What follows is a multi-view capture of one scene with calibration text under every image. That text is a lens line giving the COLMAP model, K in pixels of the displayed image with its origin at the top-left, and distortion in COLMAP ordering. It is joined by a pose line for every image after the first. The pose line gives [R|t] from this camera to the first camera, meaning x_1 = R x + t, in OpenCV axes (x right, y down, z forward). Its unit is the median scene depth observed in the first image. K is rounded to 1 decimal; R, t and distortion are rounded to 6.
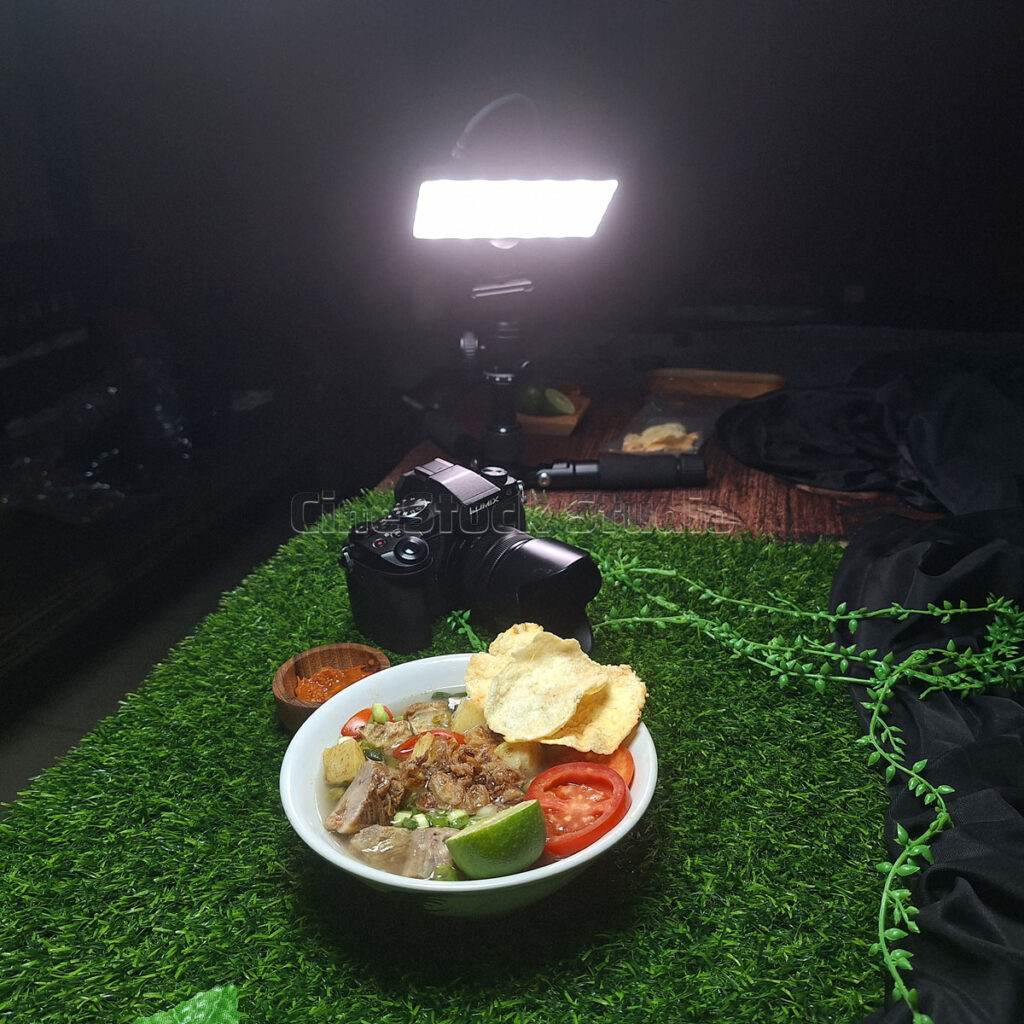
lens RADIAL K [[846.9, 0, 511.9], [0, 846.9, 512.1], [0, 0, 1]] dist [-0.002034, -0.002425]
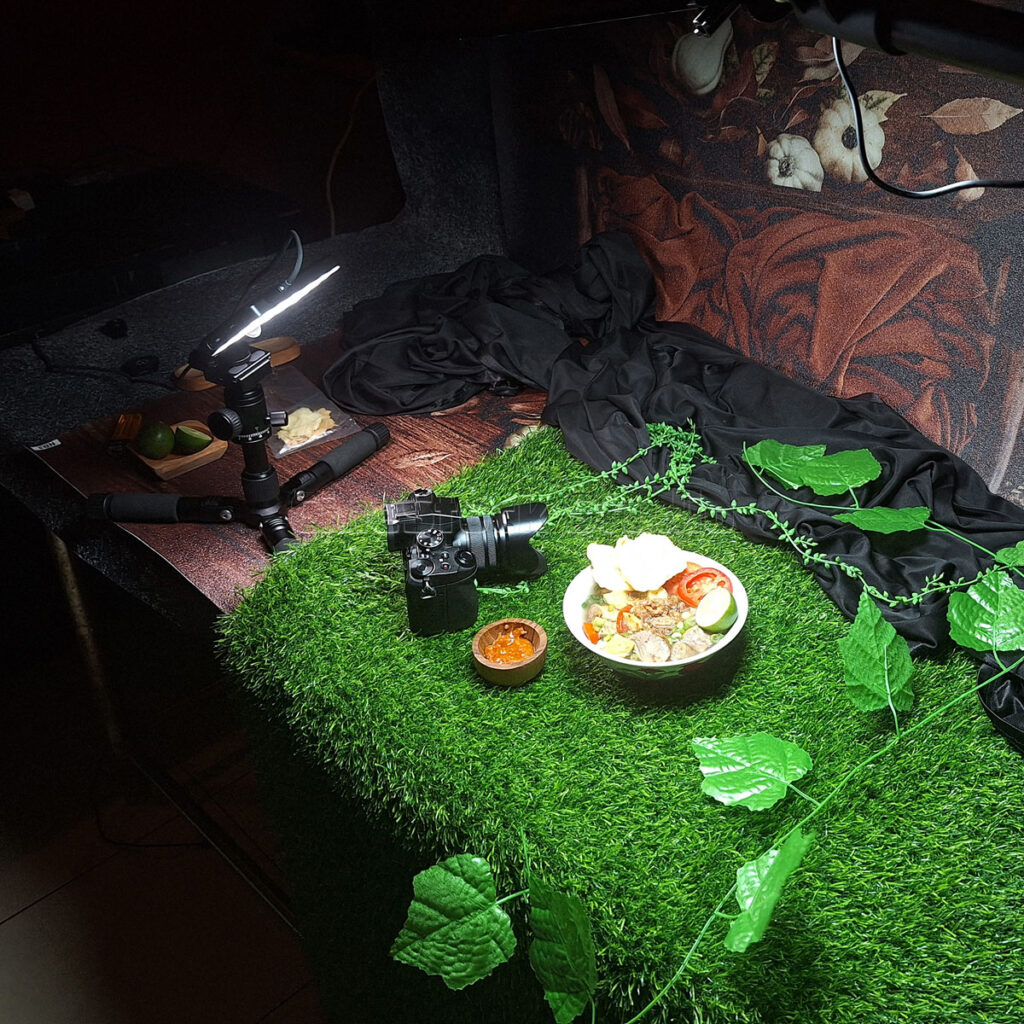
lens RADIAL K [[846.9, 0, 512.1], [0, 846.9, 511.9], [0, 0, 1]] dist [-0.002034, -0.002425]
pose [[0.594499, -0.489899, 0.637629, -1.030713], [0.404642, 0.867522, 0.289258, -0.448192], [-0.694864, 0.086048, 0.713975, -0.155667]]
